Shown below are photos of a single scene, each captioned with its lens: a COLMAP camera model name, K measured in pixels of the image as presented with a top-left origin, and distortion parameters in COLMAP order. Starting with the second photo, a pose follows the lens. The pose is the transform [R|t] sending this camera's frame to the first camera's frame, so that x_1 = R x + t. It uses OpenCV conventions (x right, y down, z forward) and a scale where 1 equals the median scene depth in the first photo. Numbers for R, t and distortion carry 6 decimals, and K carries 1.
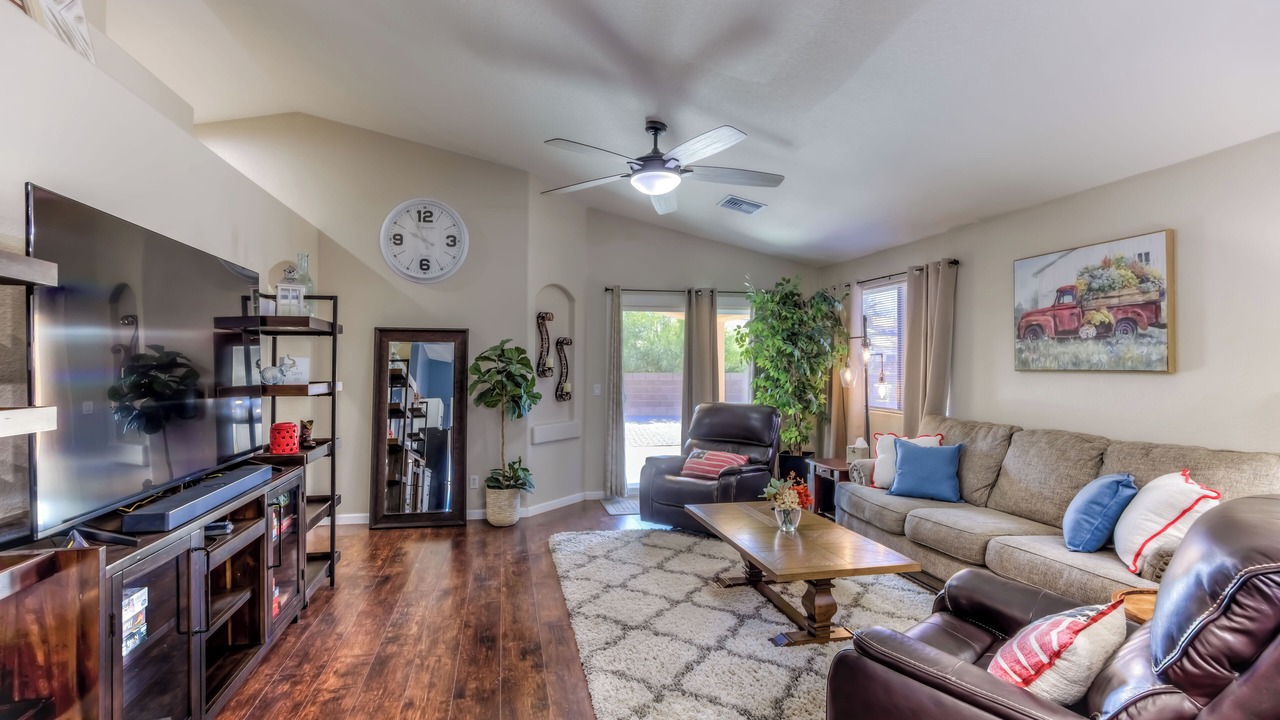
lens RADIAL K [[641.1, 0, 640.0], [0, 641.1, 360.0], [0, 0, 1]] dist [-0.004022, 0.000220]
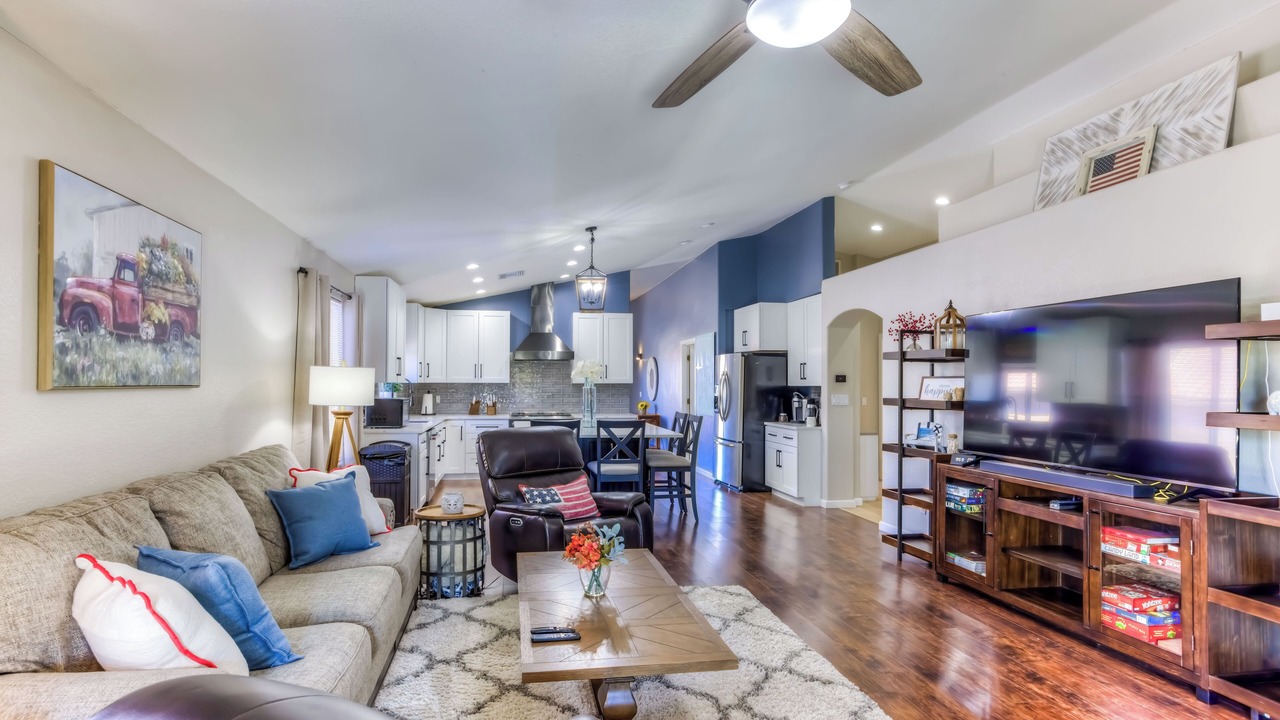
lens RADIAL K [[626.8, 0, 593.8], [0, 626.8, 373.4], [0, 0, 1]] dist [-0.000937, 0.018774]
pose [[-0.995914, -0.009638, 0.089794, 0.150721], [-0.011677, 0.999685, -0.022220, 0.011893], [-0.089552, -0.023178, -0.995712, 1.630137]]
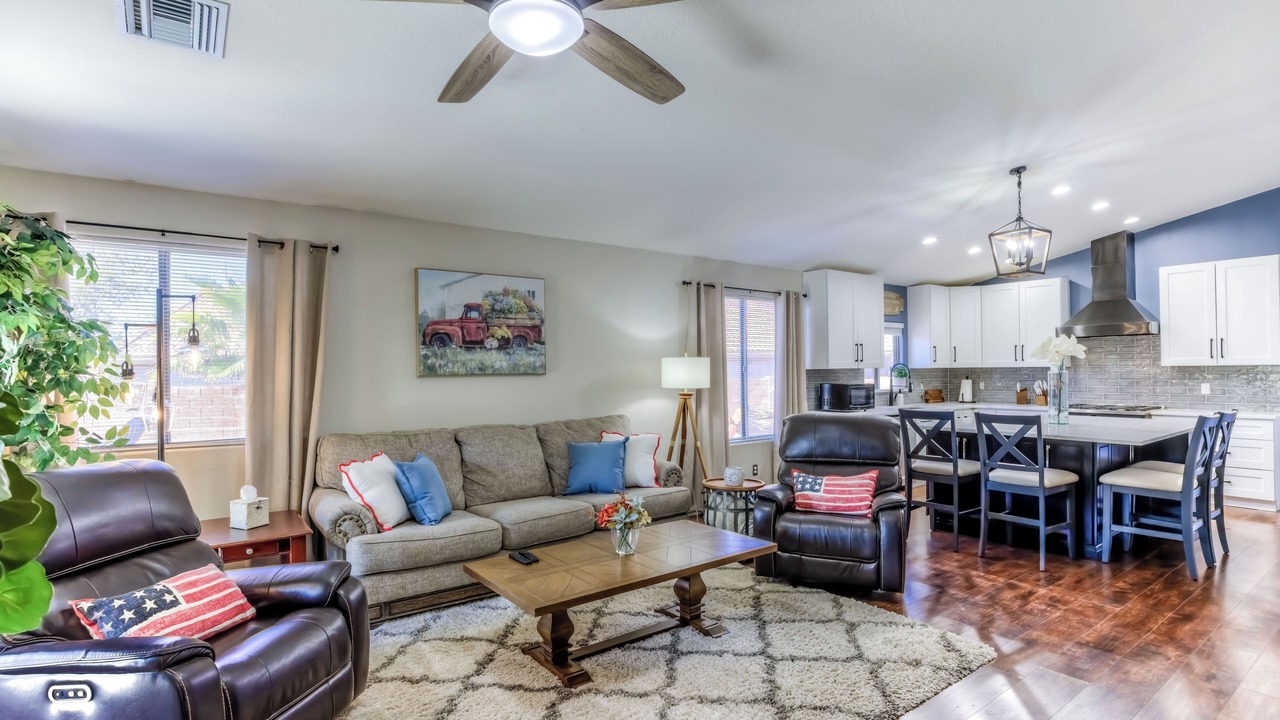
lens RADIAL K [[641.1, 0, 640.0], [0, 641.1, 360.0], [0, 0, 1]] dist [-0.004022, 0.000220]
pose [[-0.430920, 0.011654, 0.902315, -0.551125], [-0.000176, 0.999915, -0.012999, 0.004792], [-0.902390, -0.005761, -0.430882, 1.269804]]
